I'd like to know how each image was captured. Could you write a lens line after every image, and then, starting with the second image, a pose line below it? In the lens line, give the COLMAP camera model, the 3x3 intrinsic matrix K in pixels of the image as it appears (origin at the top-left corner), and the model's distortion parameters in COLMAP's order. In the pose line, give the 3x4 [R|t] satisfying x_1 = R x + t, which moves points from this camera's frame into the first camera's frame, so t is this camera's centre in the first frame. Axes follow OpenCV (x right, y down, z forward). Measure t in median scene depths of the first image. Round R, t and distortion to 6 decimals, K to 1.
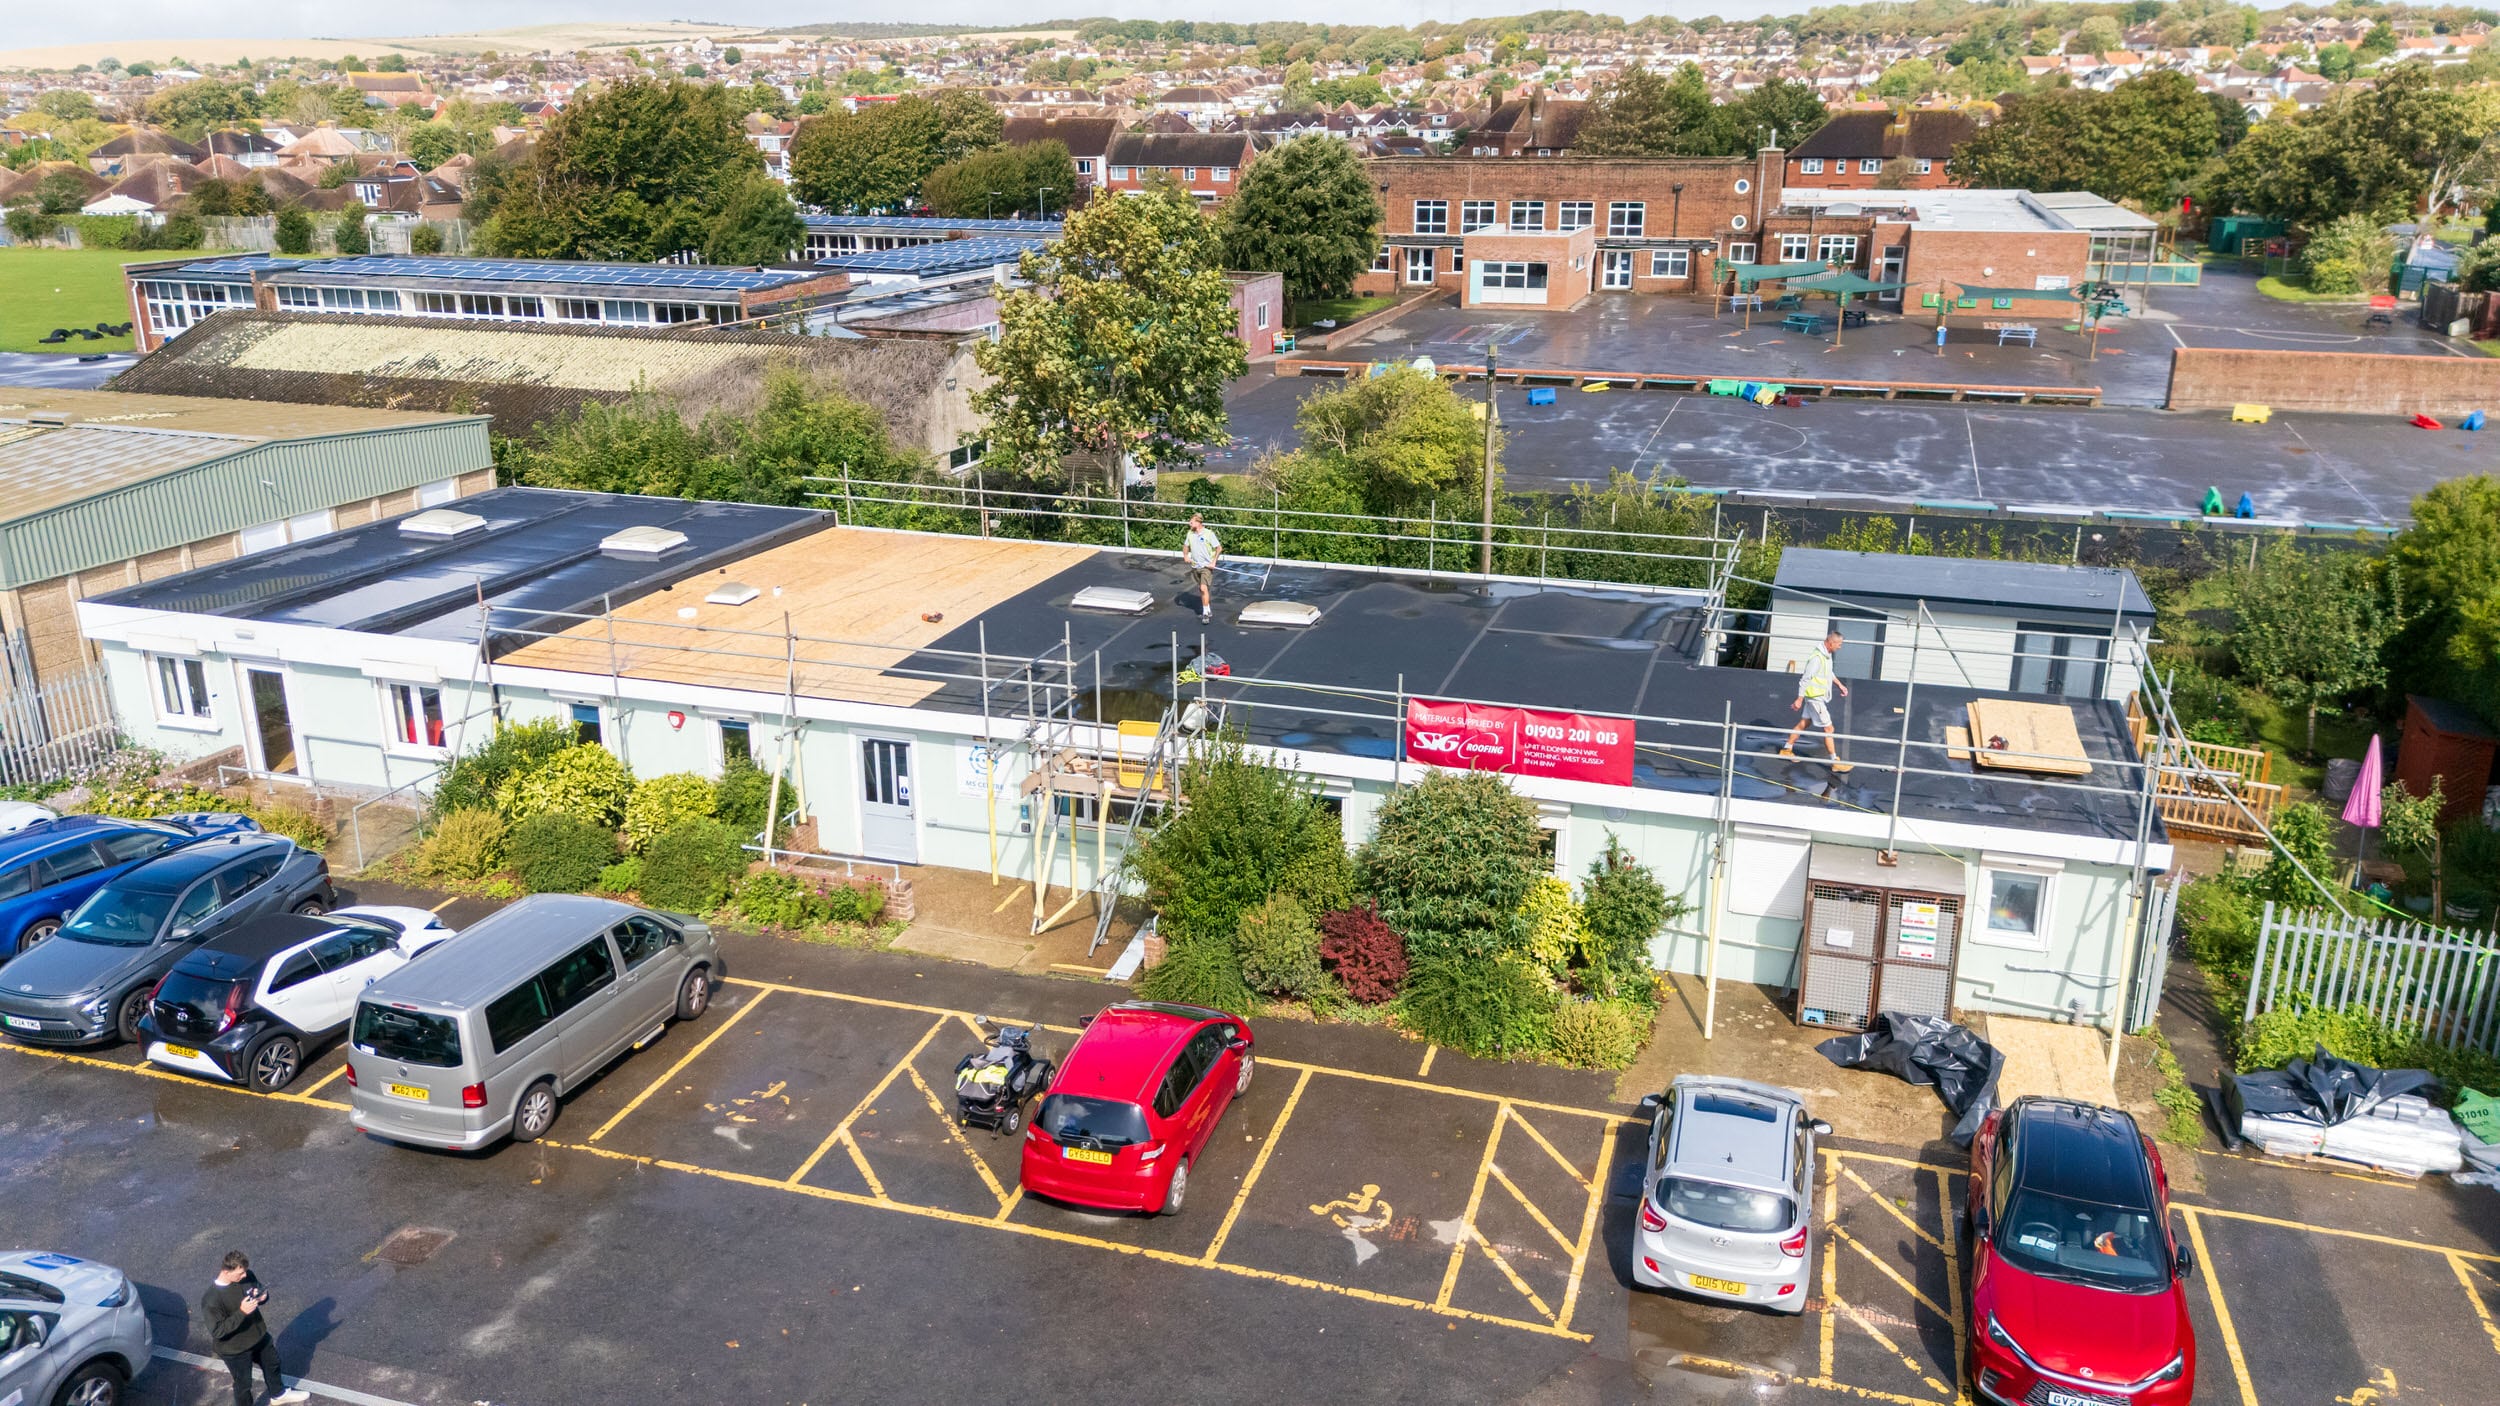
lens RADIAL K [[1832.4, 0, 1250.9], [0, 1832.4, 692.5], [0, 0, 1]] dist [0.062564, -0.063880]
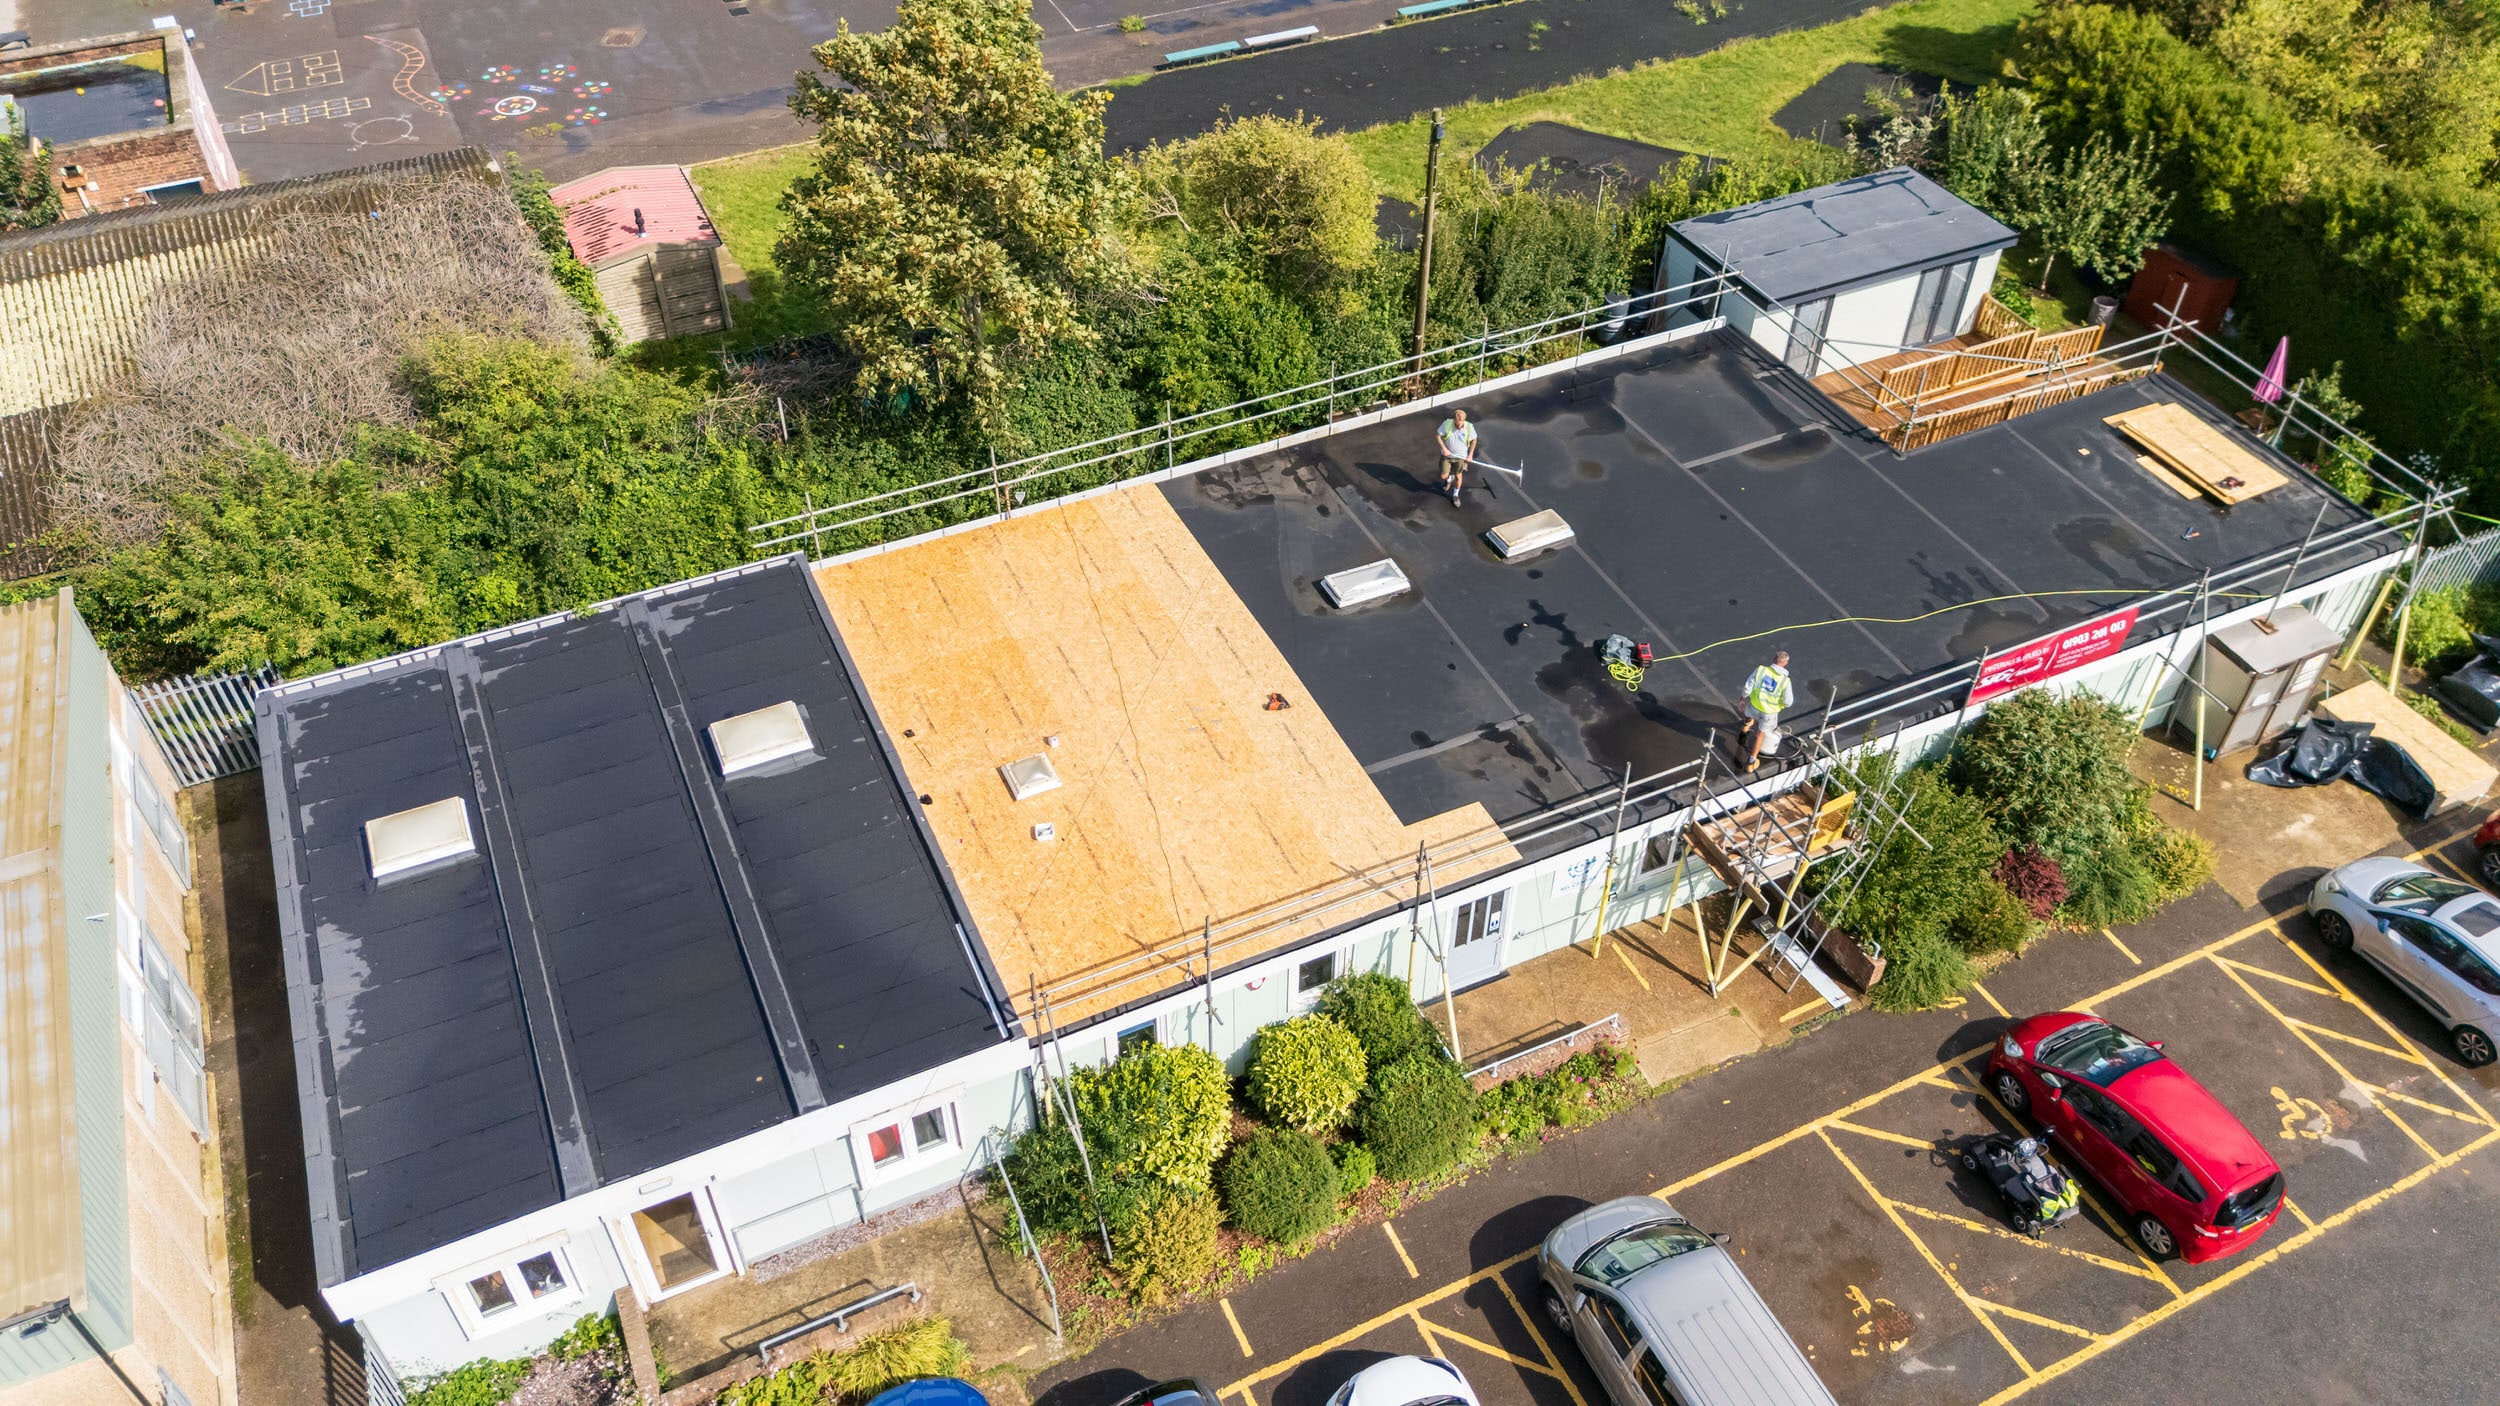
lens RADIAL K [[1809.0, 0, 1242.6], [0, 1809.0, 691.9], [0, 0, 1]] dist [0.031468, -0.005985]
pose [[0.732100, -0.465570, 0.497268, -0.800669], [0.207760, 0.847815, 0.487898, -0.614635], [-0.648742, -0.253878, 0.717412, 0.504632]]
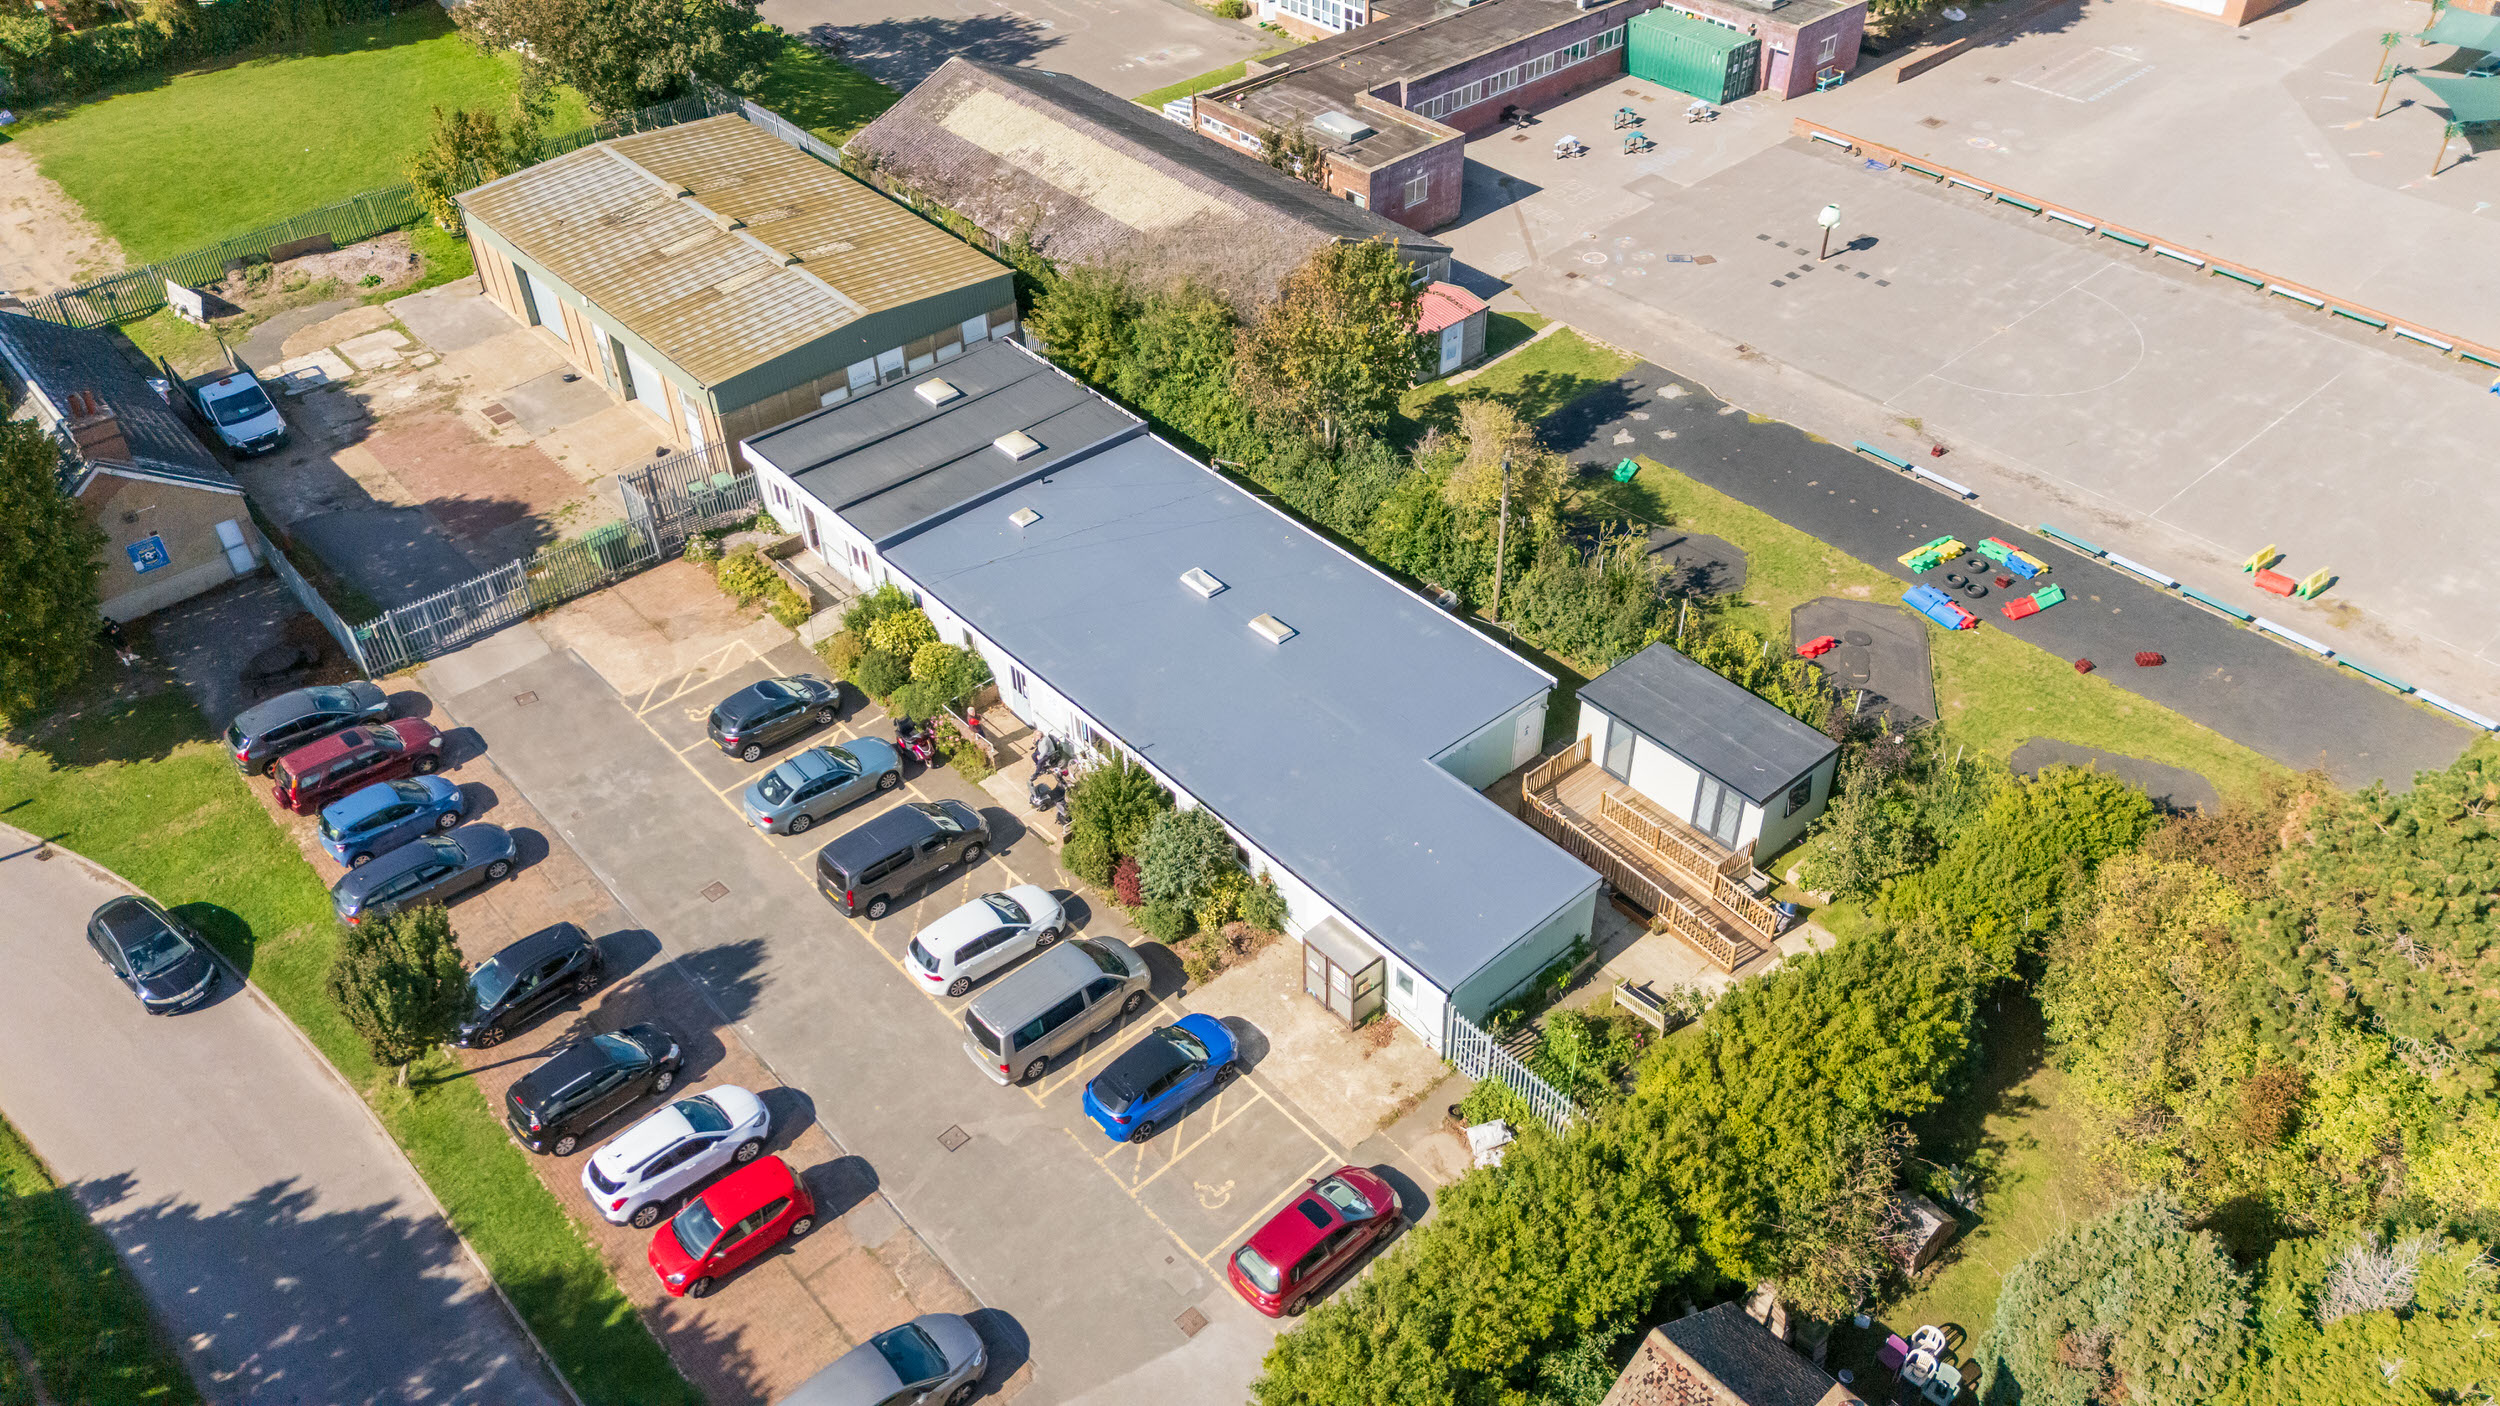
lens RADIAL K [[1809.0, 0, 1242.6], [0, 1809.0, 691.9], [0, 0, 1]] dist [0.031468, -0.005985]
pose [[0.863498, 0.306978, -0.400170, 0.876320], [-0.135844, 0.905671, 0.401630, -0.847174], [0.485714, -0.292446, 0.823746, -0.517573]]
